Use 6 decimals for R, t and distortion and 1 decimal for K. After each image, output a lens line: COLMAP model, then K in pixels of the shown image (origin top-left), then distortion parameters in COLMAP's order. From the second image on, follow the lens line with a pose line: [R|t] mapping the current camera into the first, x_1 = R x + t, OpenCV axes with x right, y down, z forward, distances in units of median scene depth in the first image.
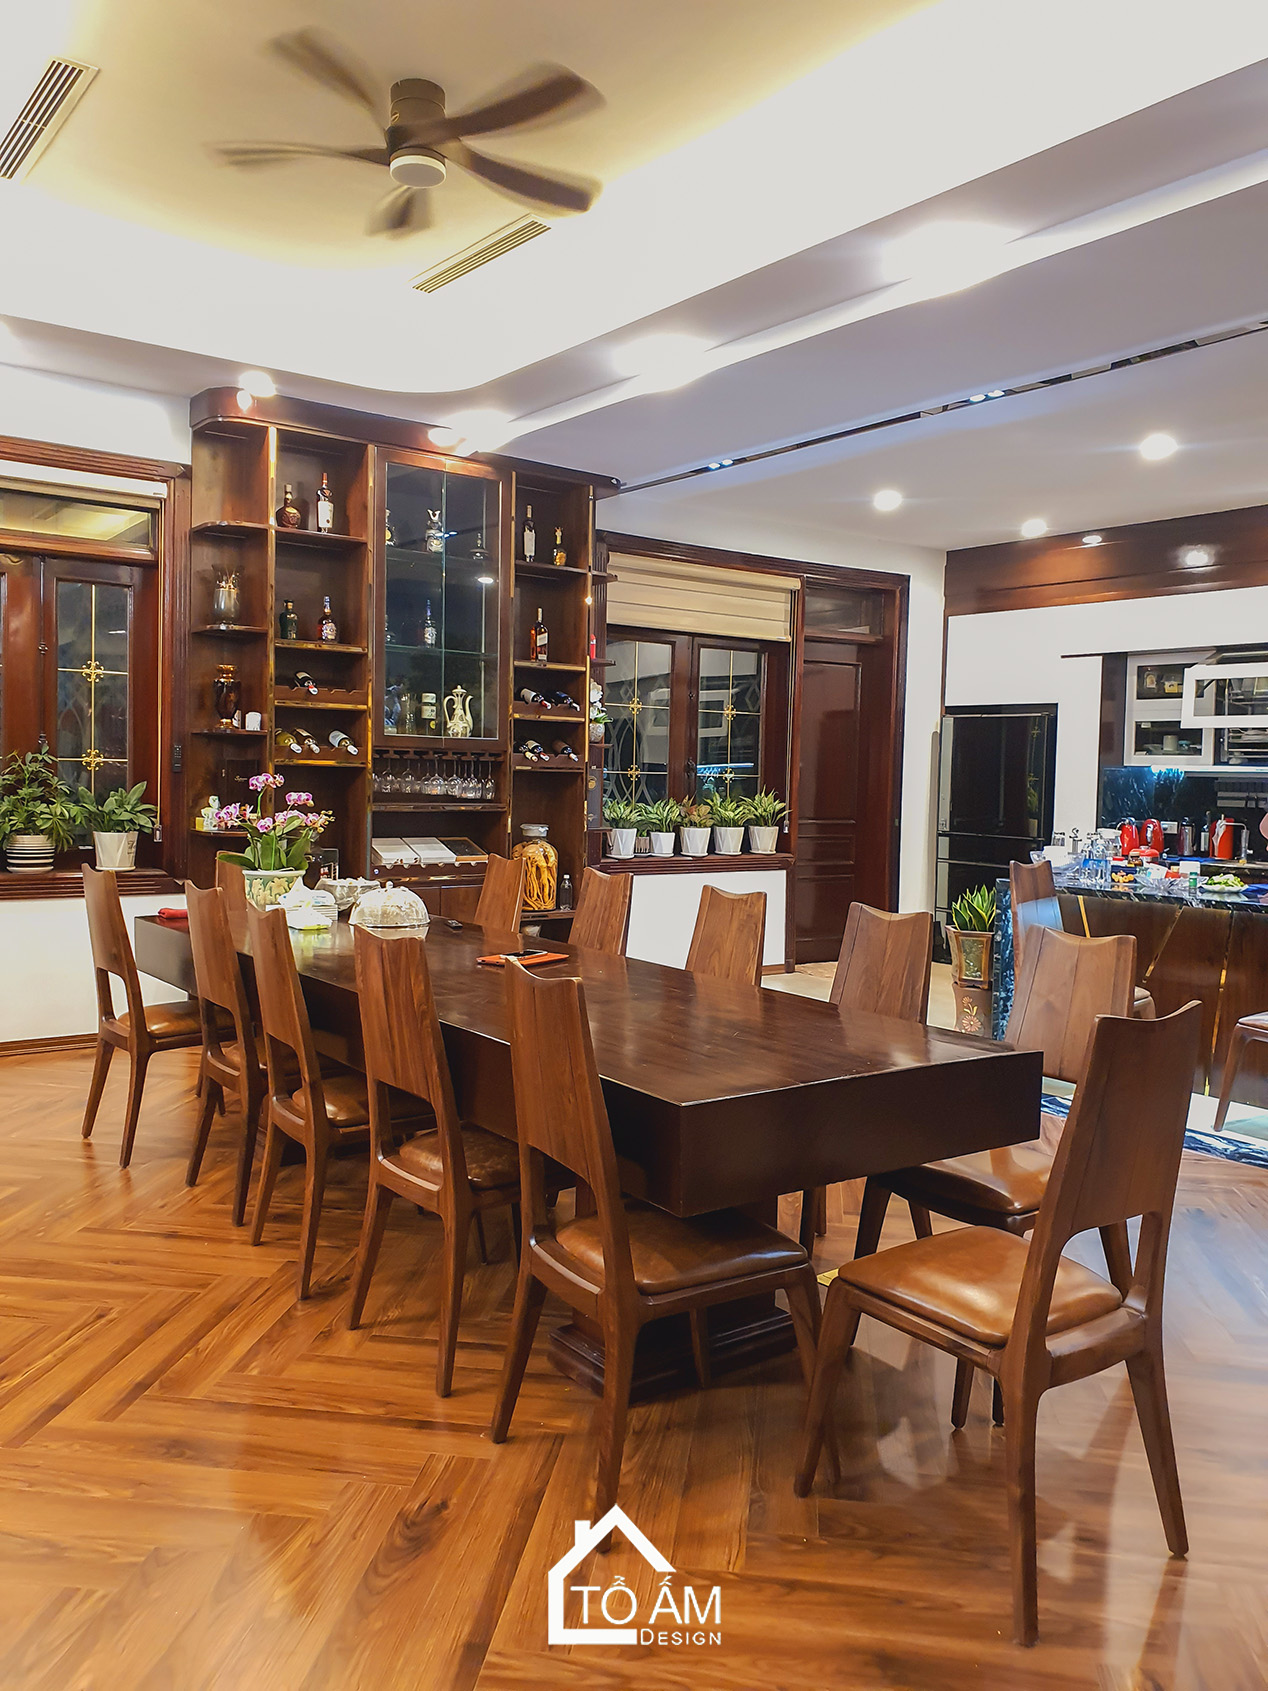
lens RADIAL K [[1305.5, 0, 626.4], [0, 1305.5, 857.3], [0, 0, 1]] dist [0.025135, 0.009731]
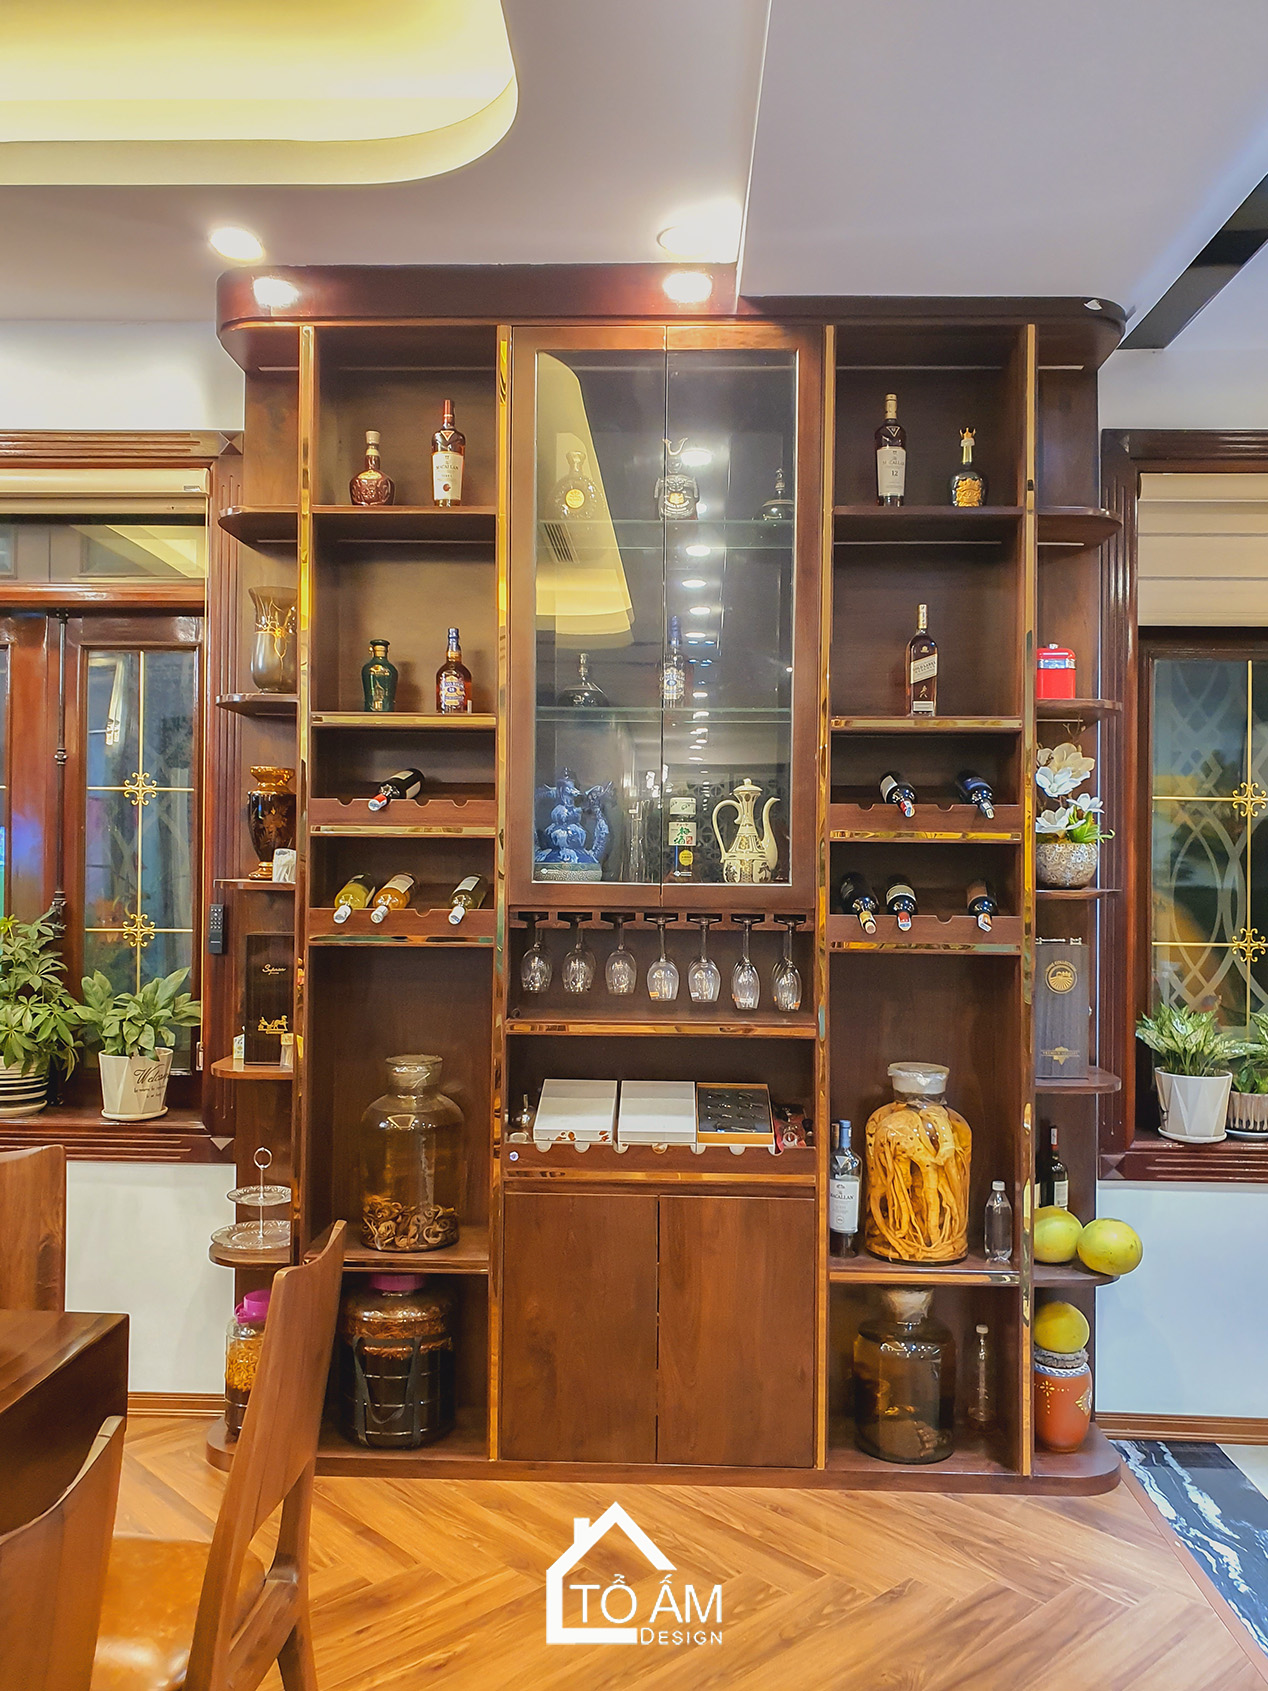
lens RADIAL K [[1305.5, 0, 625.1], [0, 1305.5, 861.5], [0, 0, 1]] dist [0.025135, 0.009731]
pose [[0.778265, -0.022380, -0.627537, 0.135293], [-0.034102, 0.996383, -0.077827, -0.054992], [0.627009, 0.081970, 0.774687, 0.543206]]
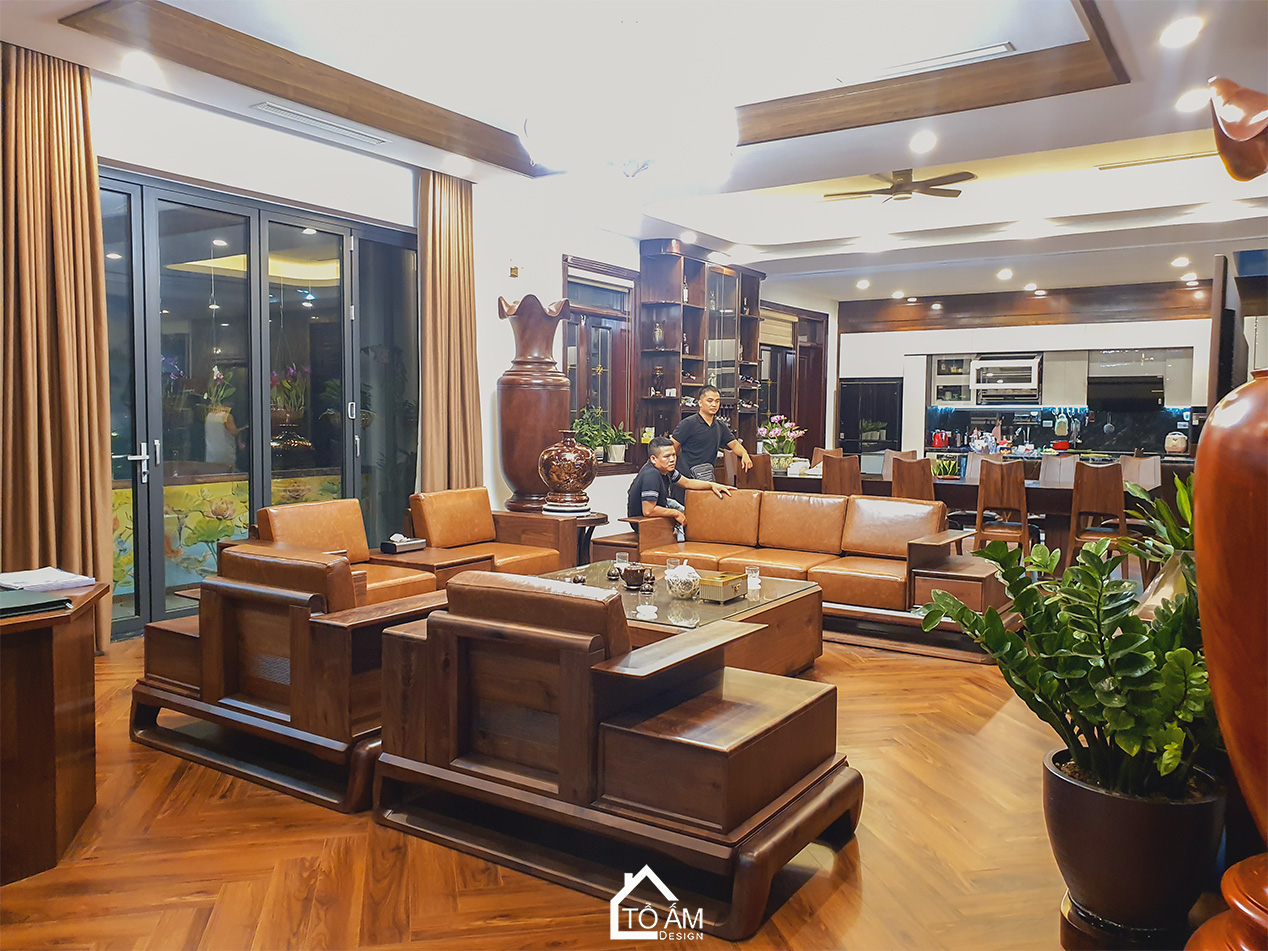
lens RADIAL K [[979.0, 0, 607.8], [0, 979.0, 479.8], [0, 0, 1]] dist [0.025135, 0.009731]
pose [[0.943355, -0.037262, 0.329686, -0.758731], [0.034892, 0.999305, 0.013104, 0.013938], [-0.329946, -0.000859, 0.944000, -0.407045]]
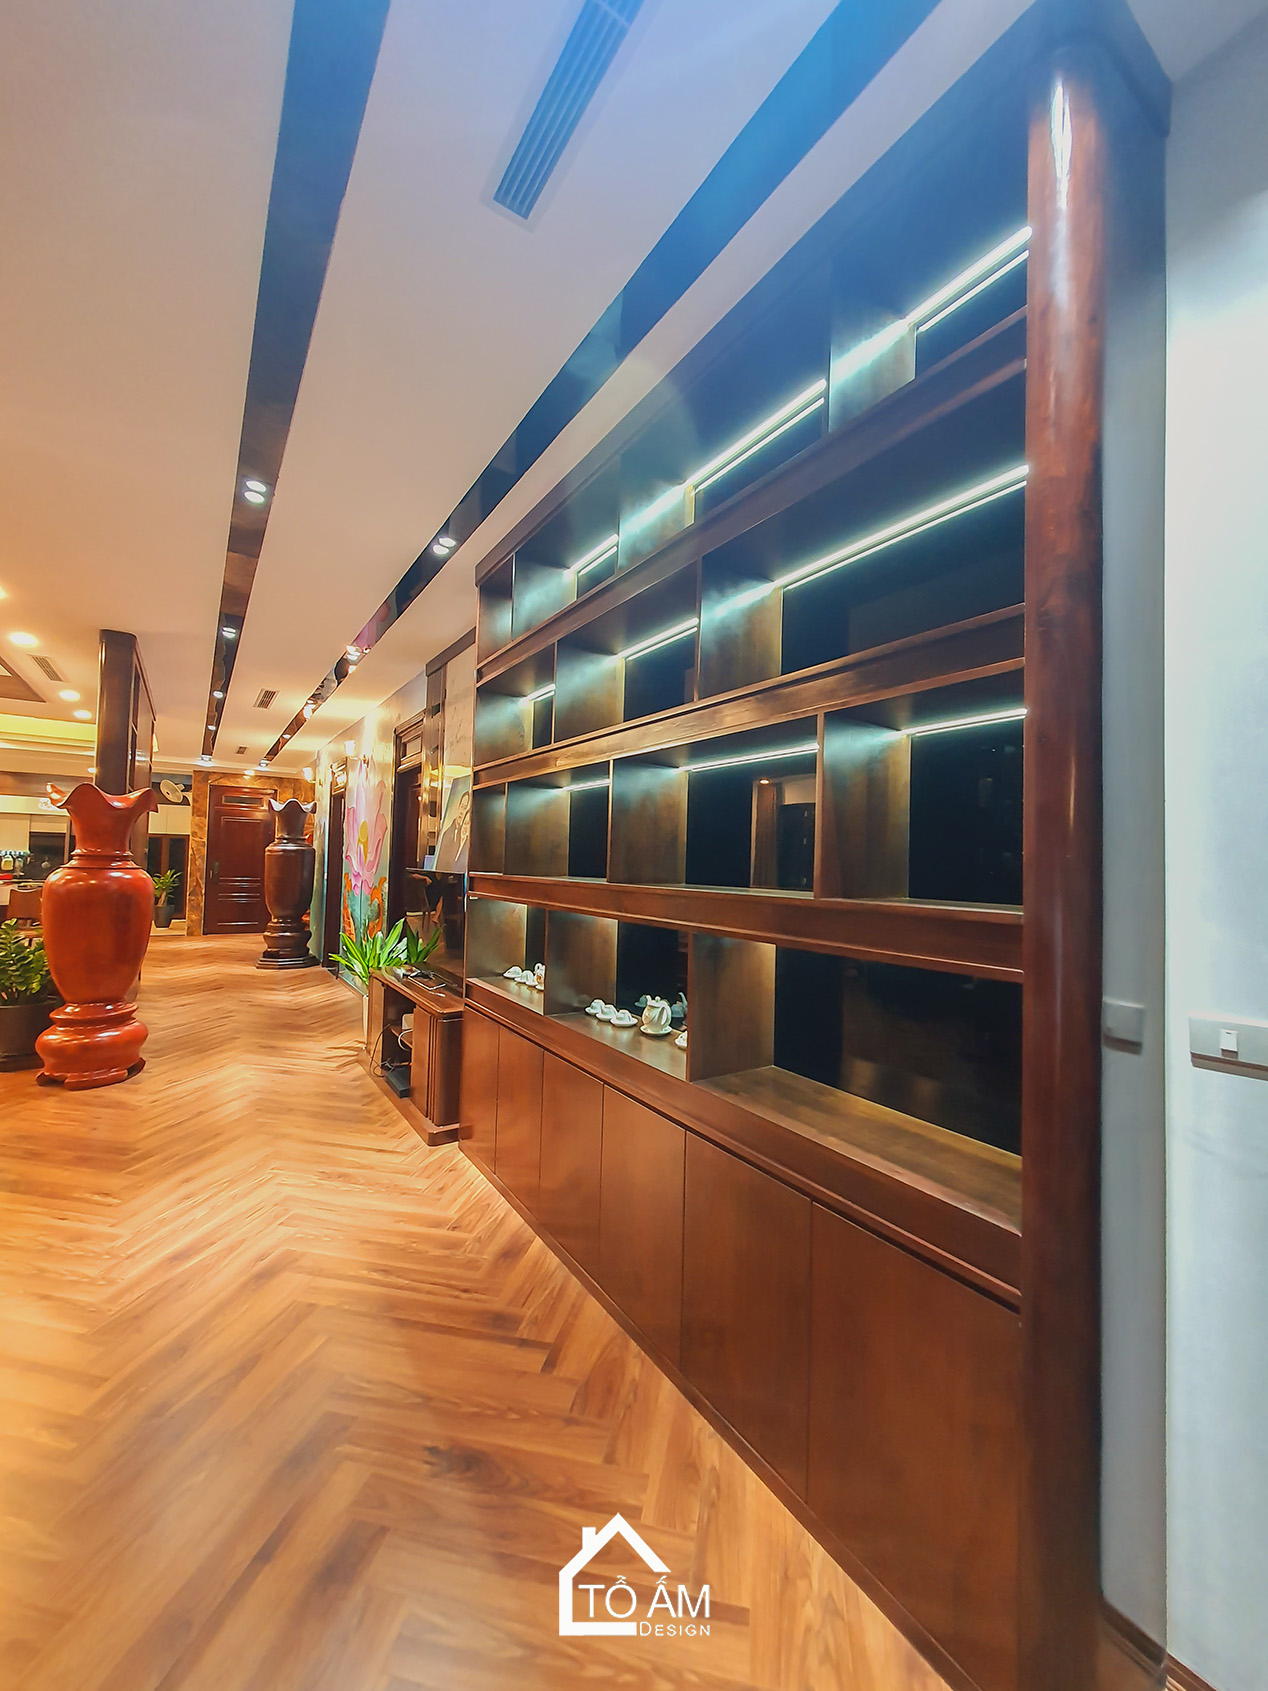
lens RADIAL K [[676.4, 0, 656.0], [0, 676.4, 848.8], [0, 0, 1]] dist [-0.000660, -0.001215]
pose [[0.042329, 0.003291, 0.999098, -1.097553], [0.038338, 0.999253, -0.004916, 0.004344], [-0.998368, 0.038511, 0.042171, -0.777491]]
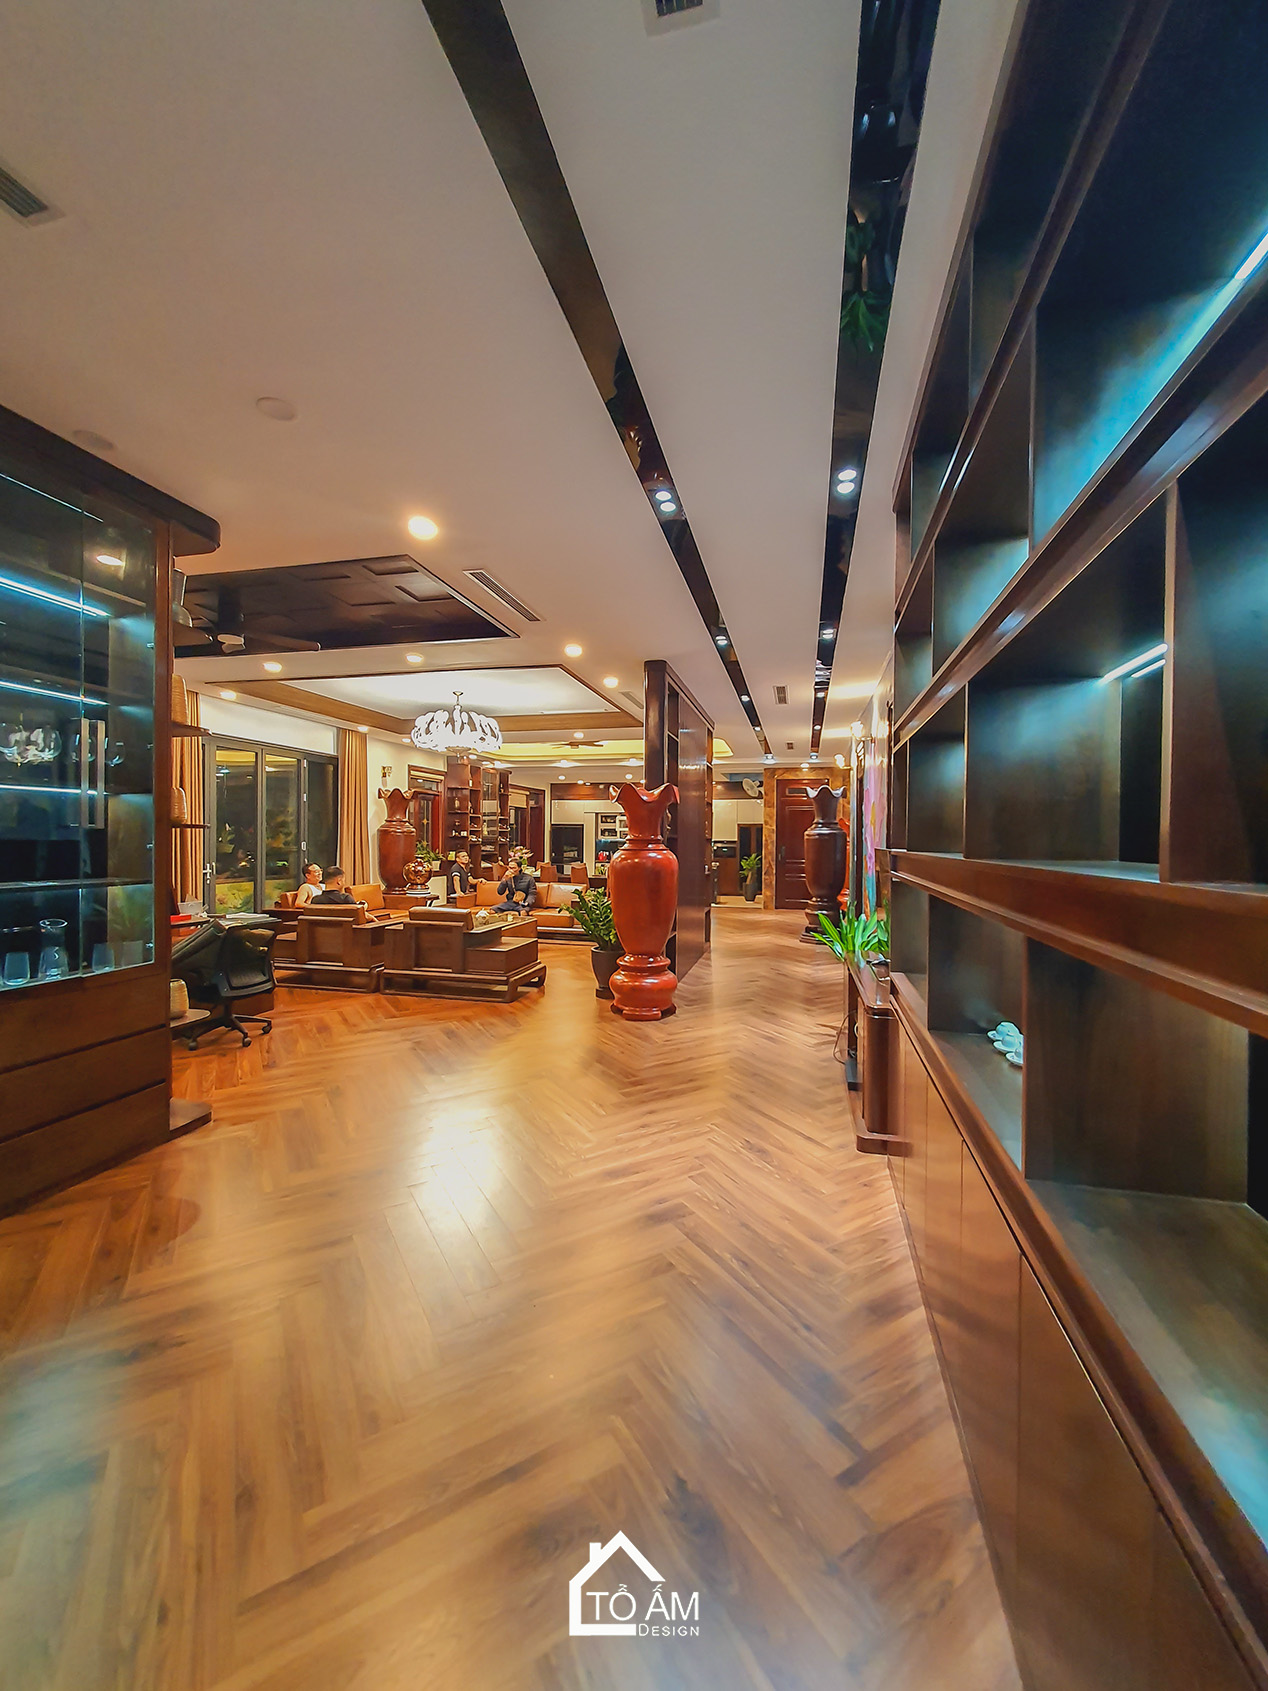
lens RADIAL K [[676.4, 0, 643.3], [0, 676.4, 847.9], [0, 0, 1]] dist [-0.000660, -0.001215]
pose [[0.771021, -0.023369, 0.636381, -1.003169], [0.048277, 0.998596, -0.021820, 0.014401], [-0.634977, 0.047546, 0.771067, -0.848682]]
